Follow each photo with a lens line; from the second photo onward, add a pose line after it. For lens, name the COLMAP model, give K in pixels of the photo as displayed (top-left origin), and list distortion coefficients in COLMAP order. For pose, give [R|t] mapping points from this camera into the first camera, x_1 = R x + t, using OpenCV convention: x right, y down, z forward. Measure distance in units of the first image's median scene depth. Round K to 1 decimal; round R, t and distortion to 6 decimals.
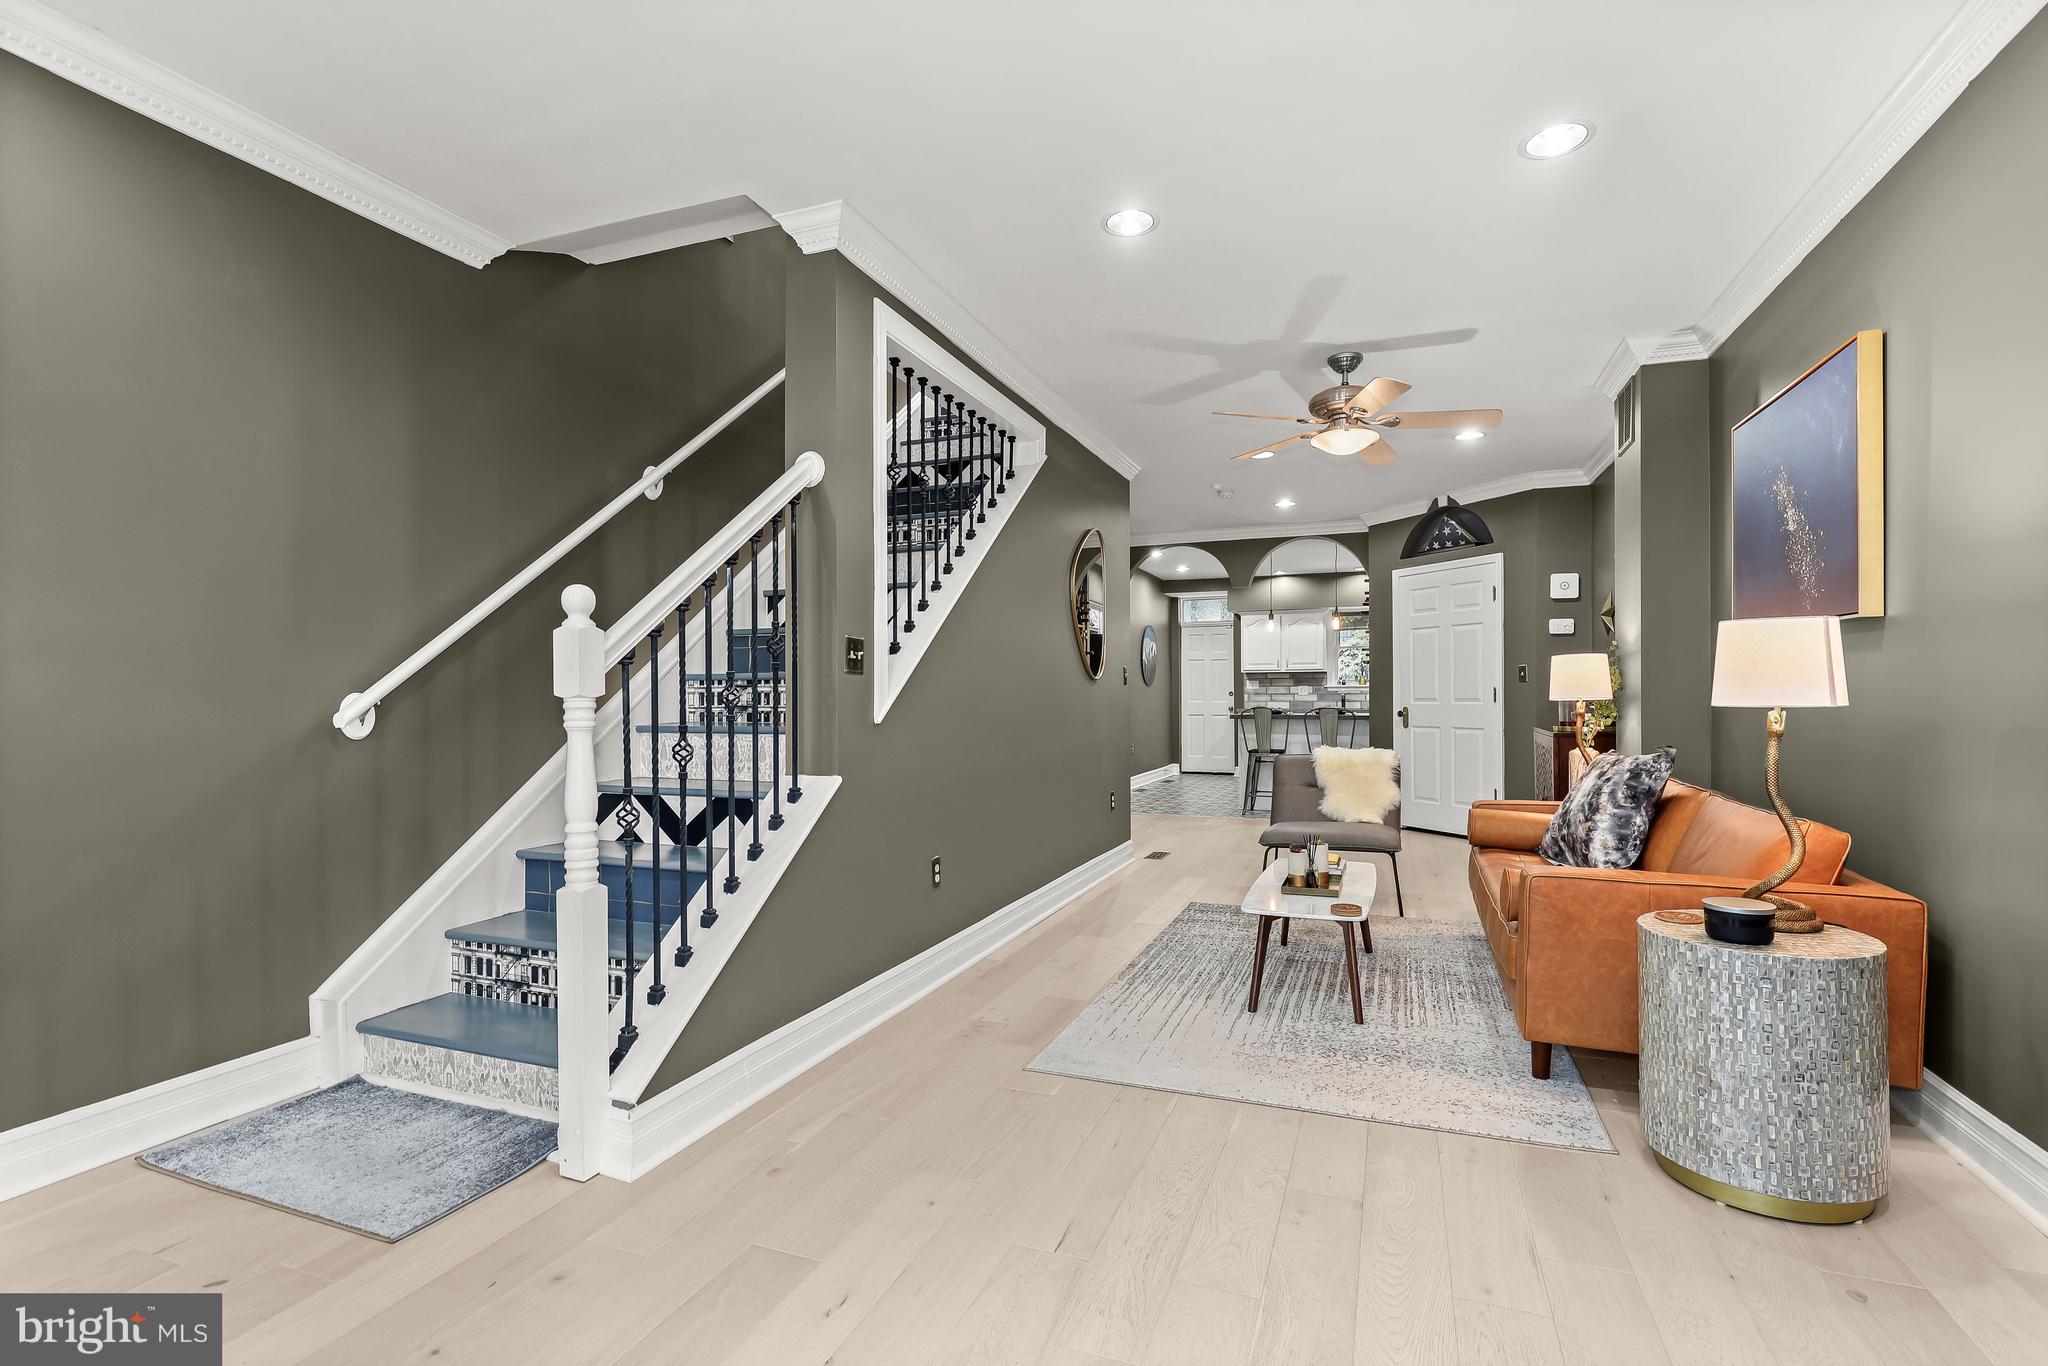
lens RADIAL K [[933.9, 0, 1045.2], [0, 933.9, 696.6], [0, 0, 1]] dist [0.001174, -0.000486]
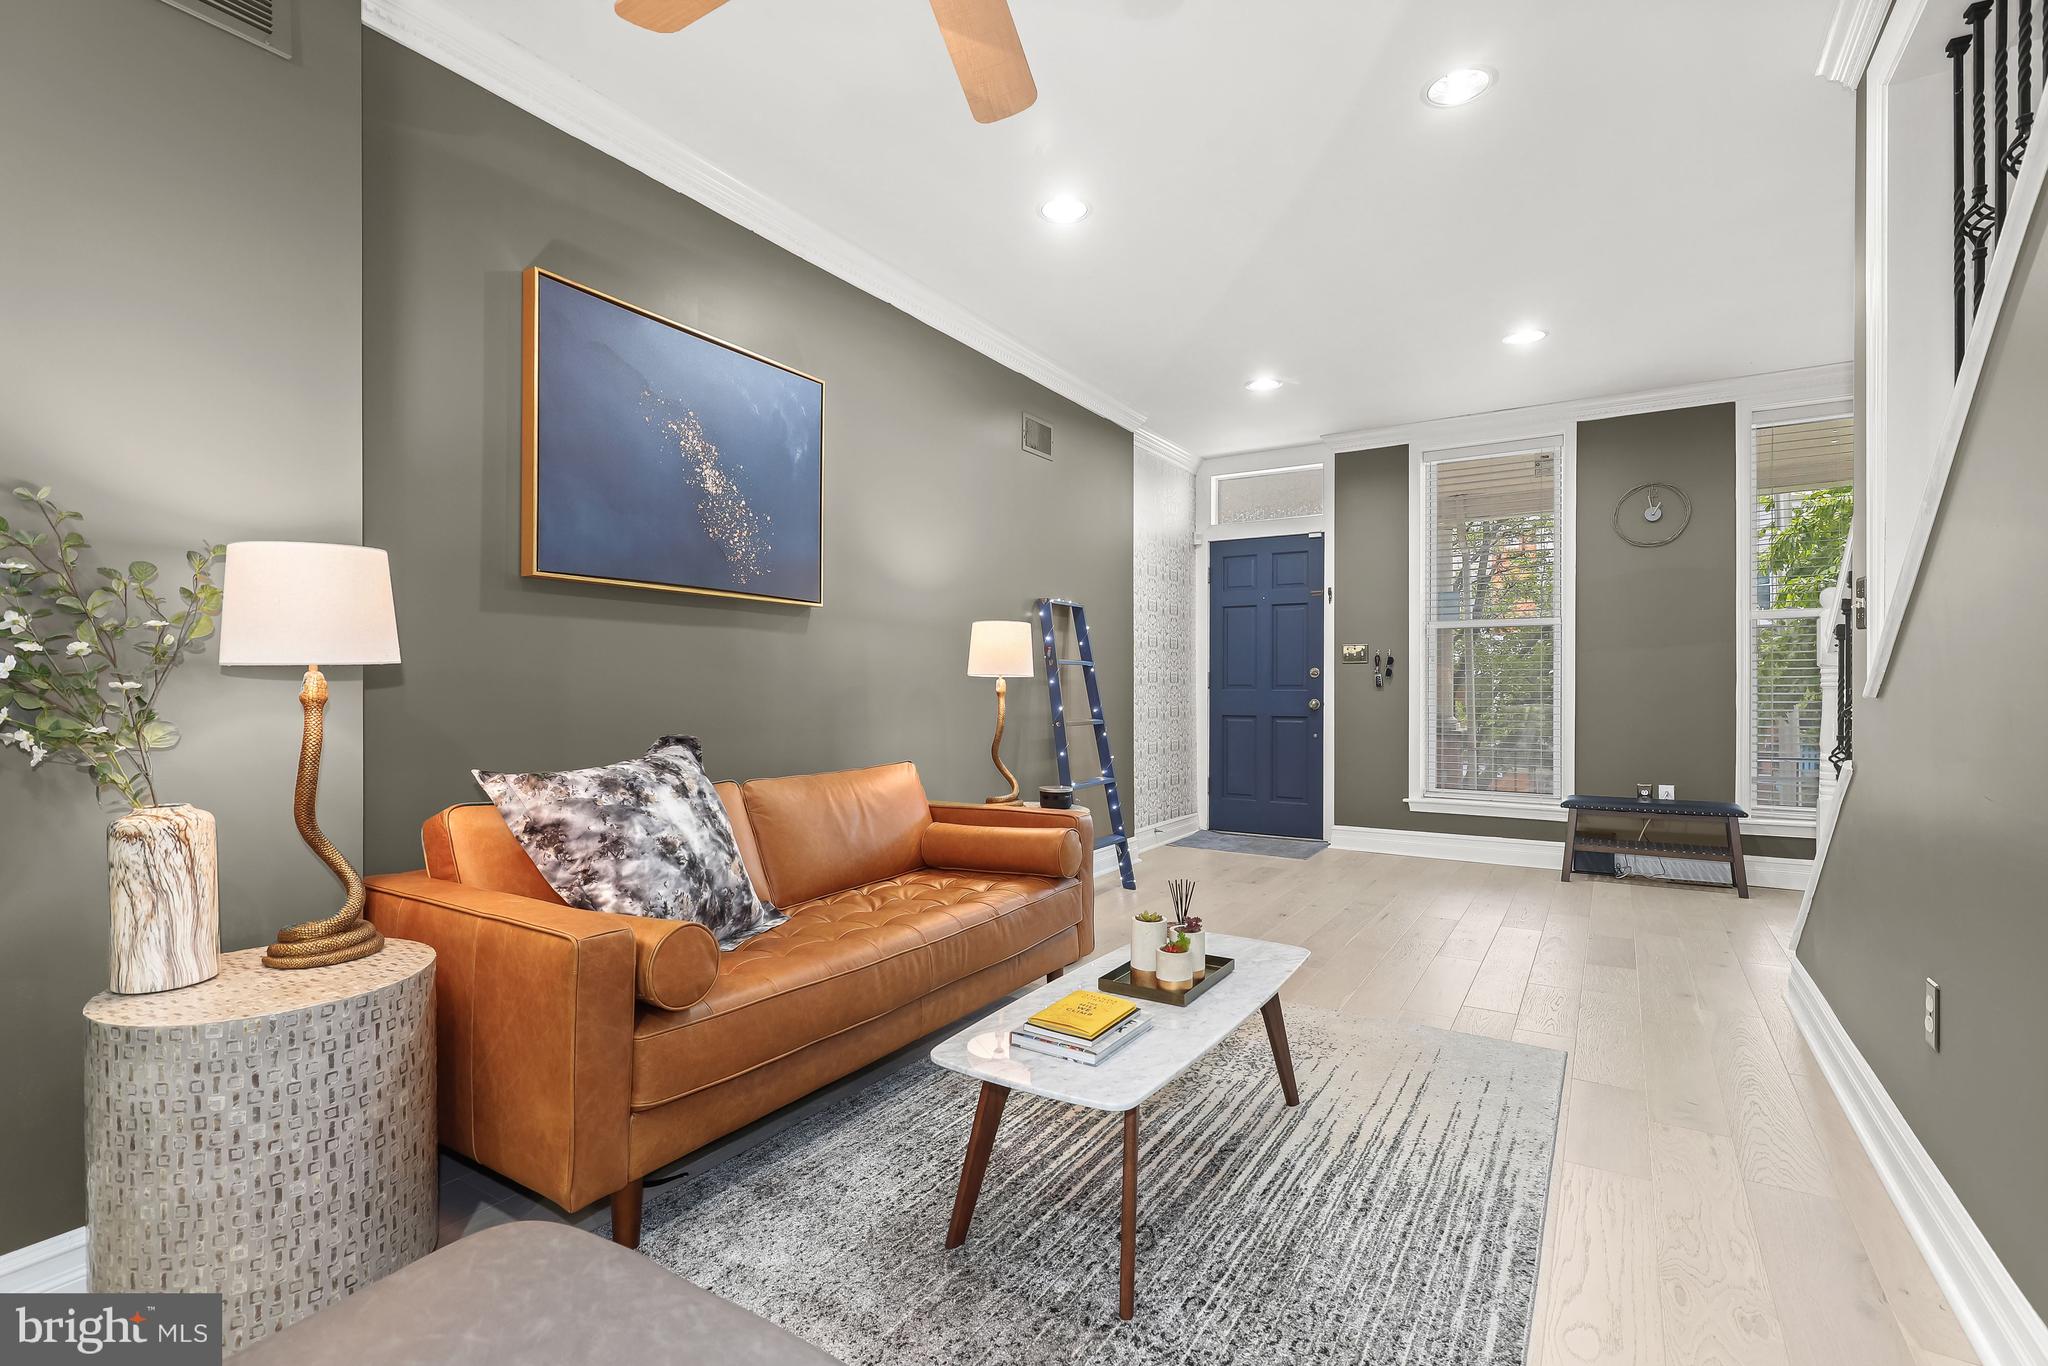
lens RADIAL K [[933.9, 0, 1031.5], [0, 933.9, 682.6], [0, 0, 1]] dist [0.001174, -0.000486]
pose [[-0.980825, 0.000633, 0.194891, 0.188945], [0.000698, 1.000000, 0.000264, 0.009588], [-0.194891, 0.000395, -0.980825, 1.182646]]
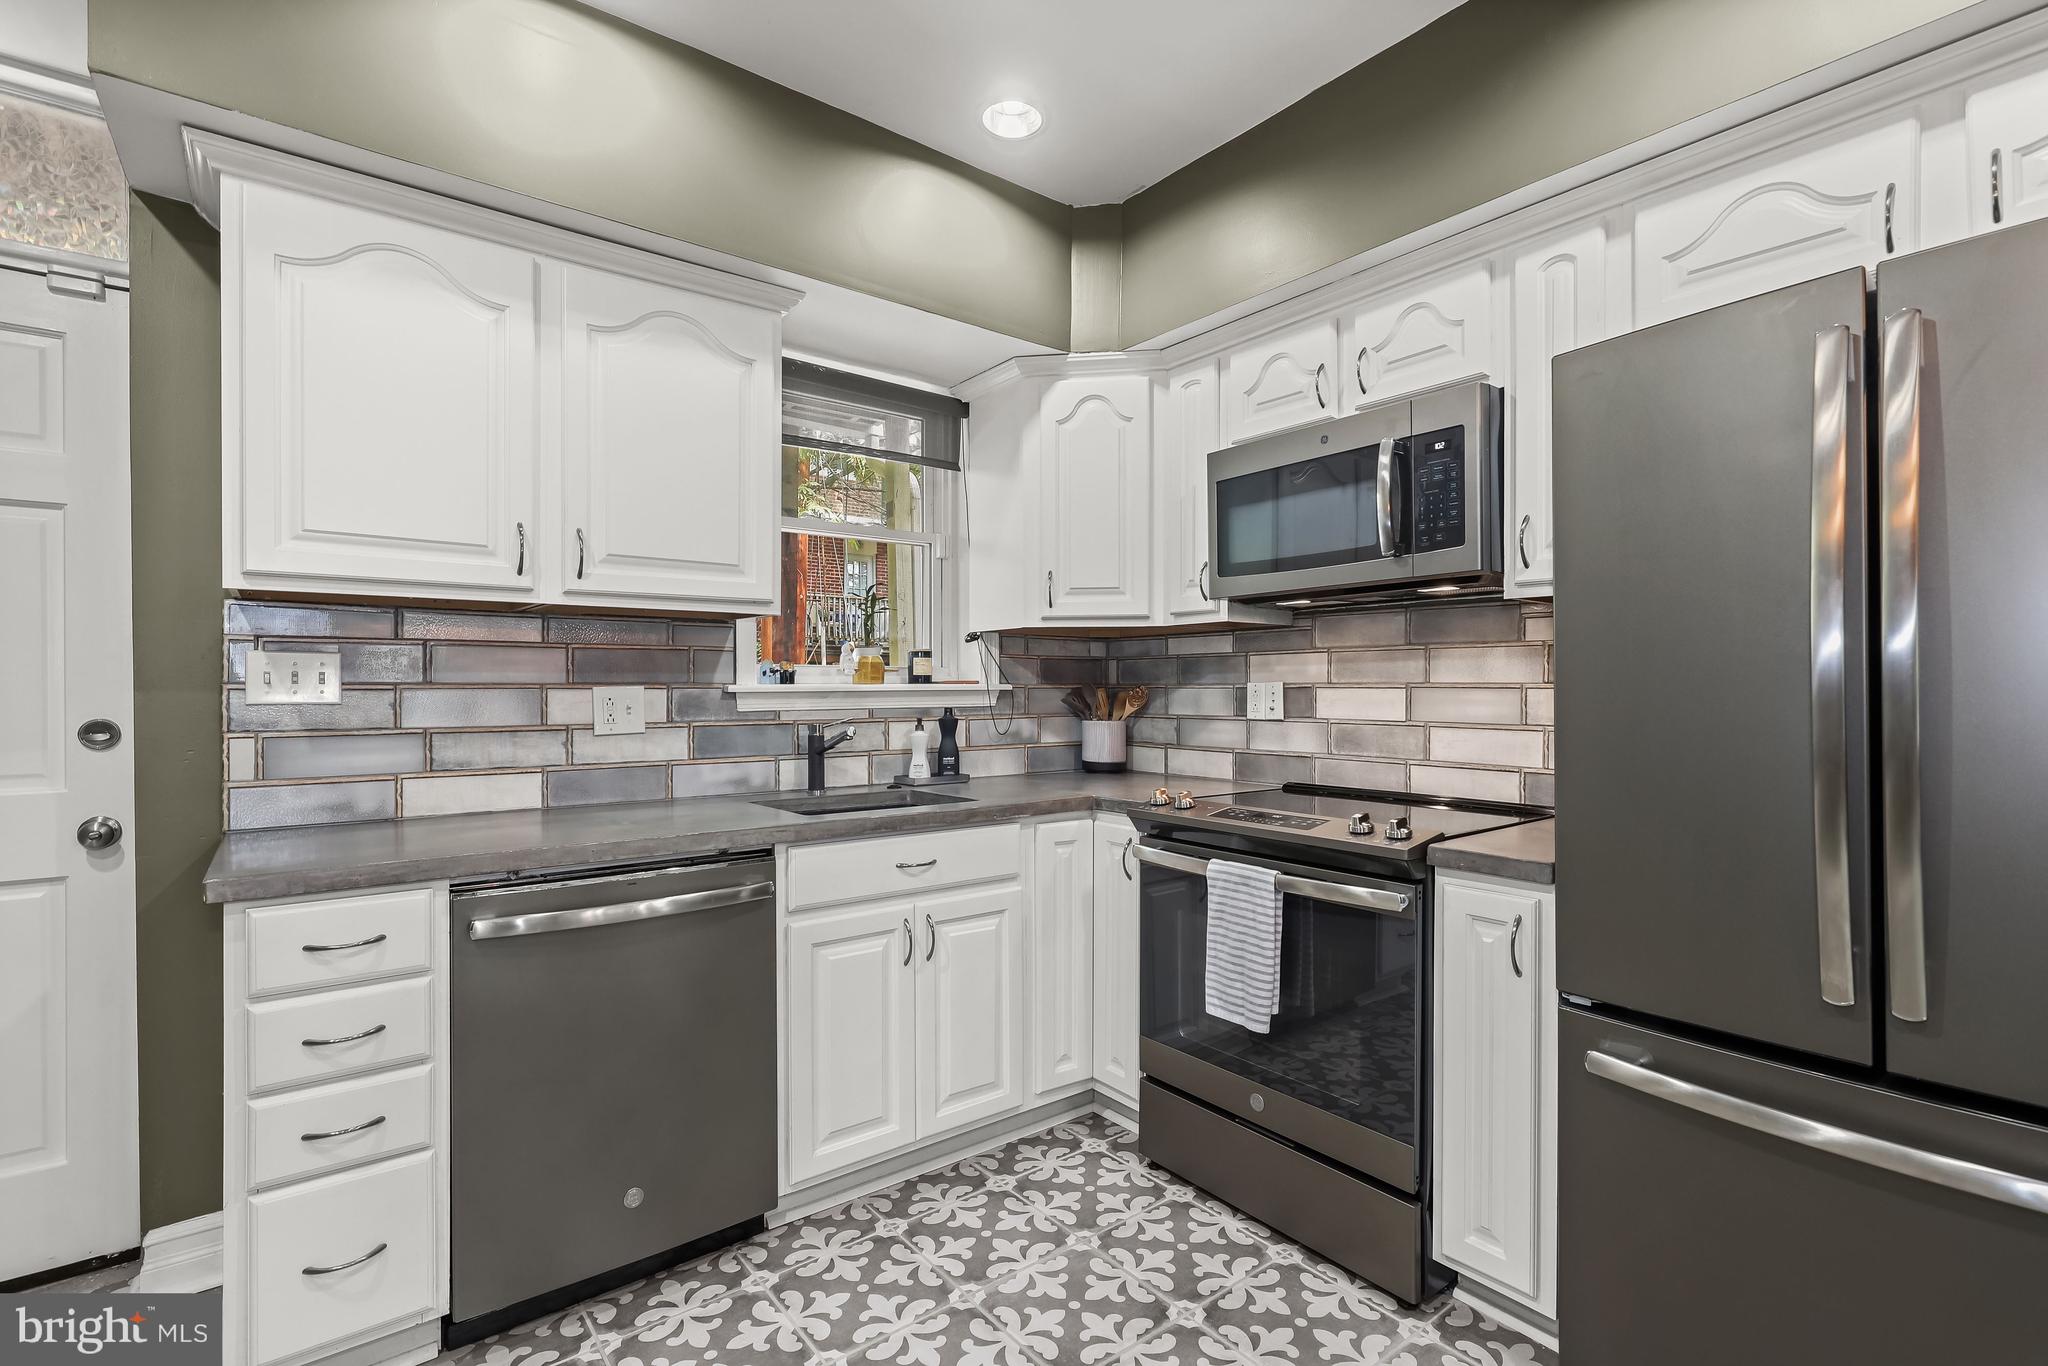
lens RADIAL K [[933.9, 0, 1031.5], [0, 933.9, 696.9], [0, 0, 1]] dist [0.001174, -0.000486]
pose [[0.512170, -0.004335, 0.858873, 0.395201], [0.001199, 0.999990, 0.004333, -0.025895], [-0.858883, -0.001190, 0.512170, 2.141132]]
